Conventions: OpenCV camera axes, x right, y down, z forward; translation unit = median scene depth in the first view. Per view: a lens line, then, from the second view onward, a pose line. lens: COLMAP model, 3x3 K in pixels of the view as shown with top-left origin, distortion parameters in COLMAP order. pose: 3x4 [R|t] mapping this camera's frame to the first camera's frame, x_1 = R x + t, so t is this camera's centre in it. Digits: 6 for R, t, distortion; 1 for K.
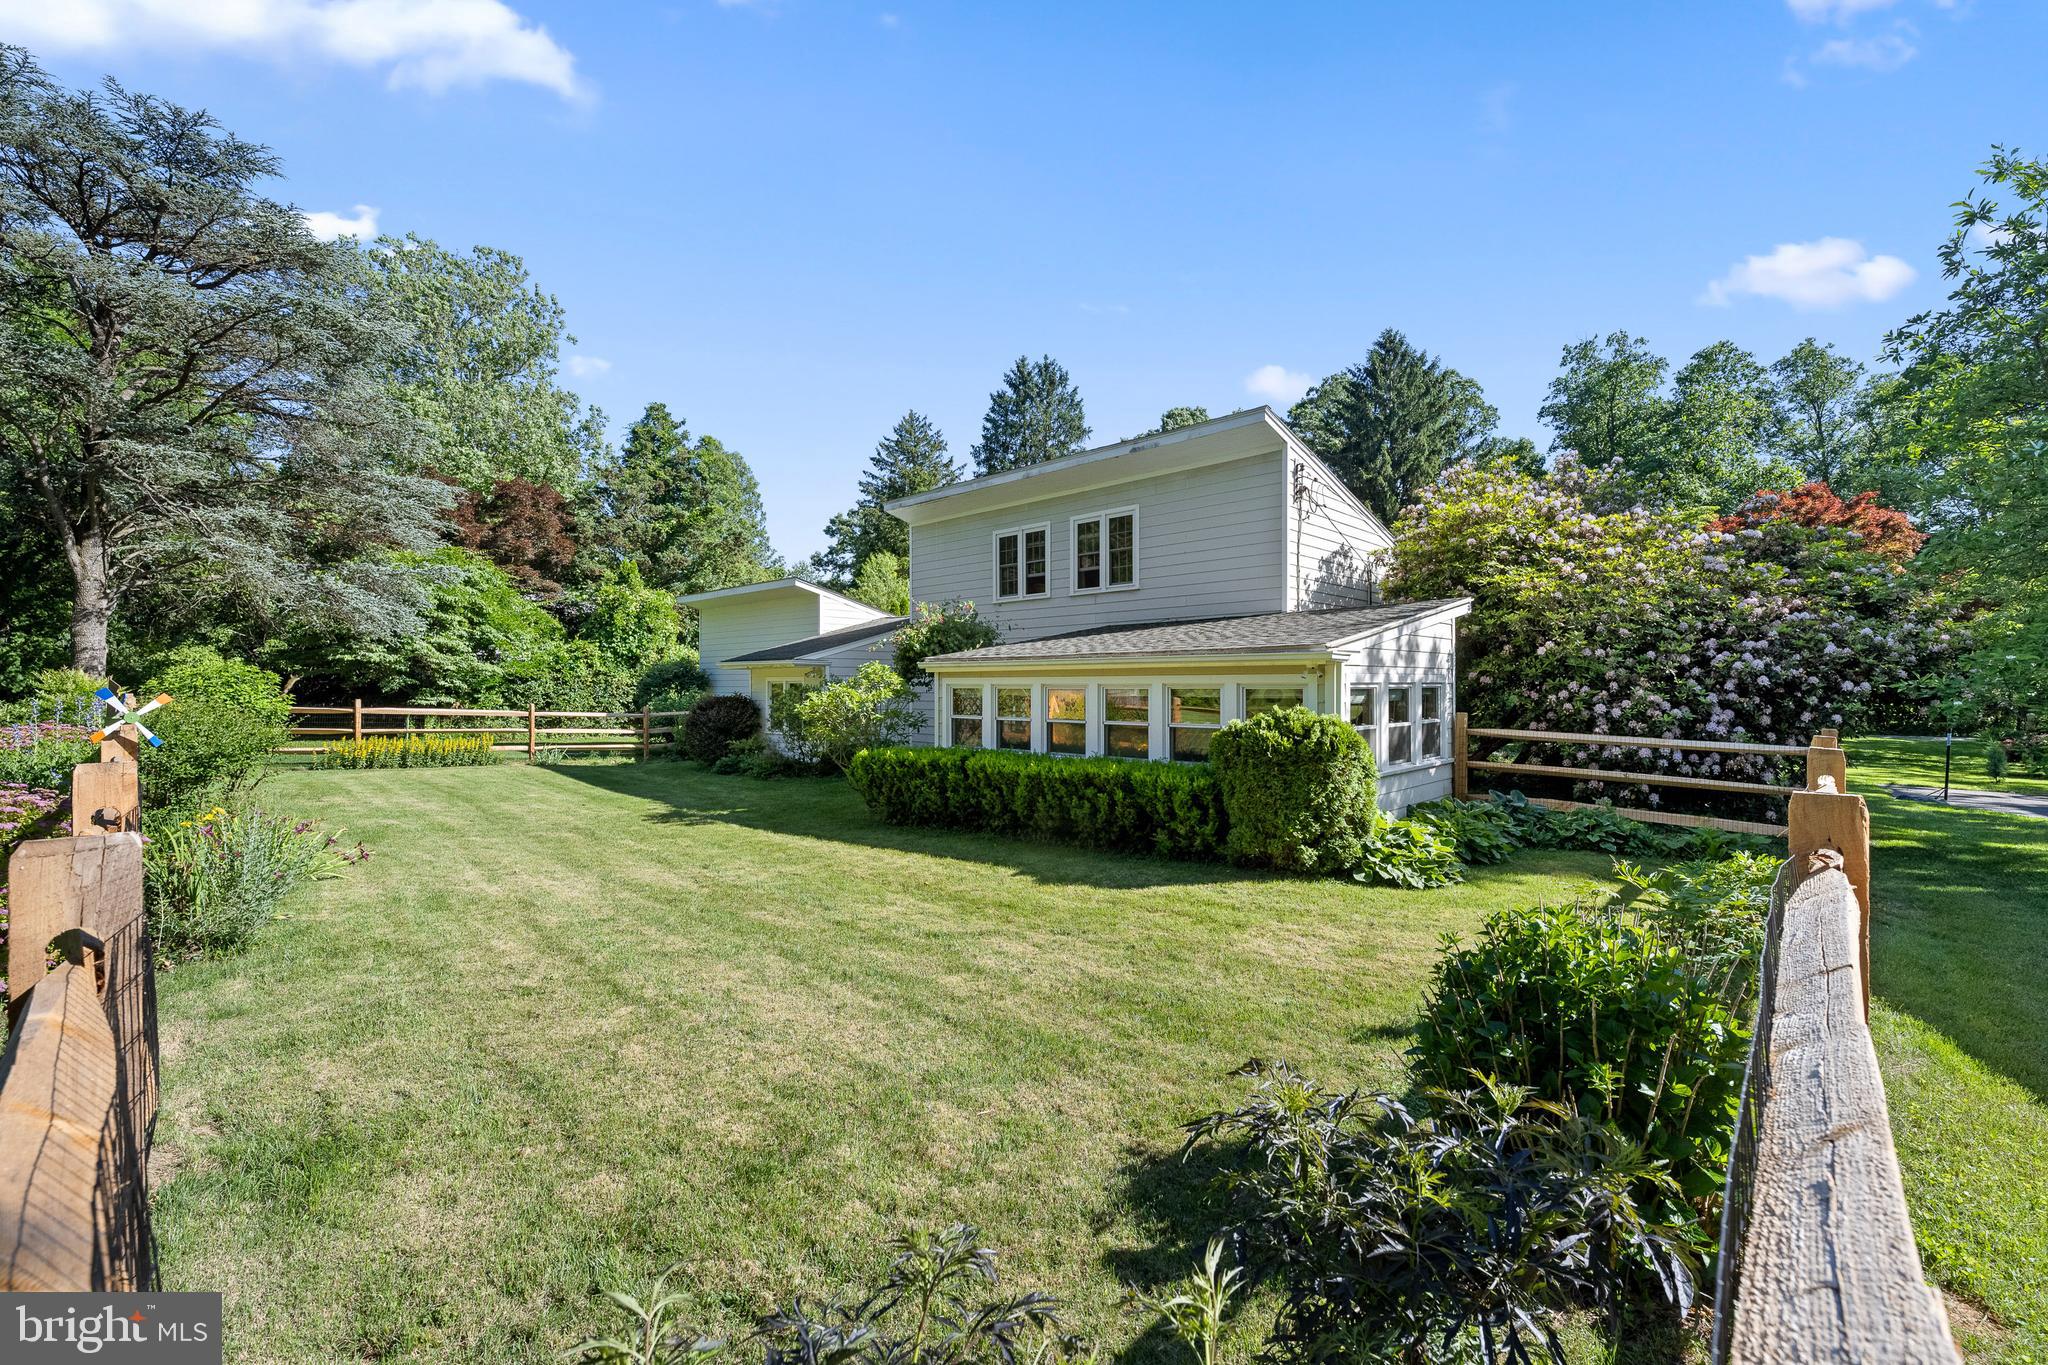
lens RADIAL K [[836.3, 0, 1026.5], [0, 836.3, 683.2], [0, 0, 1]] dist [-0.000325, 0.000259]
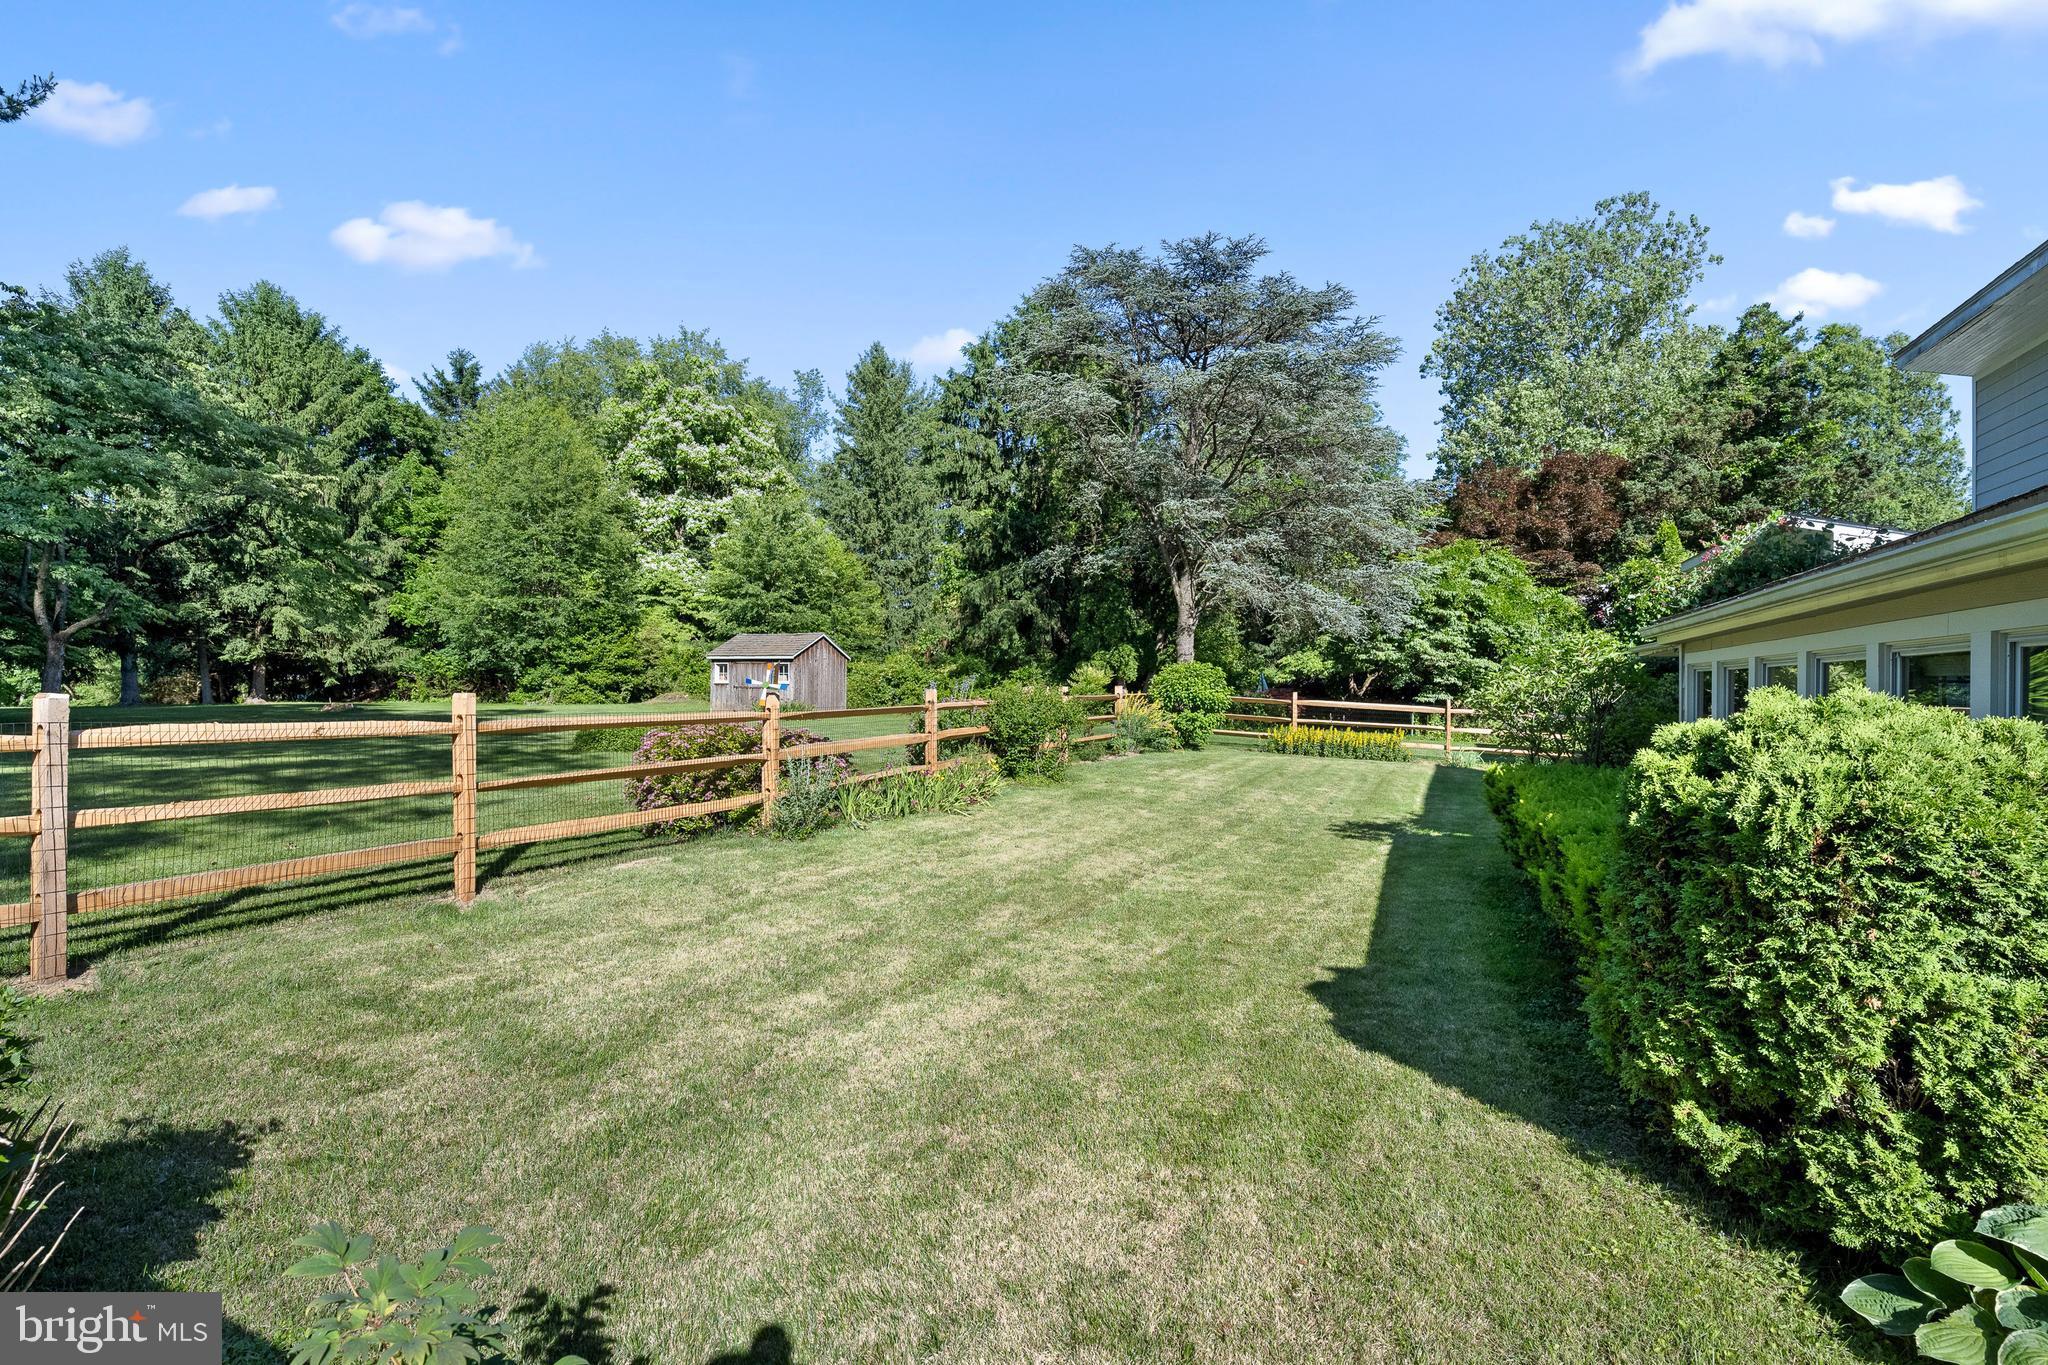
lens RADIAL K [[920.6, 0, 1023.8], [0, 920.6, 682.1], [0, 0, 1]] dist [-0.003021, 0.000628]
pose [[0.330836, -0.000908, -0.943688, 0.235211], [-0.005799, 0.999979, -0.002995, 0.011723], [0.943670, 0.006464, 0.330824, 0.250553]]
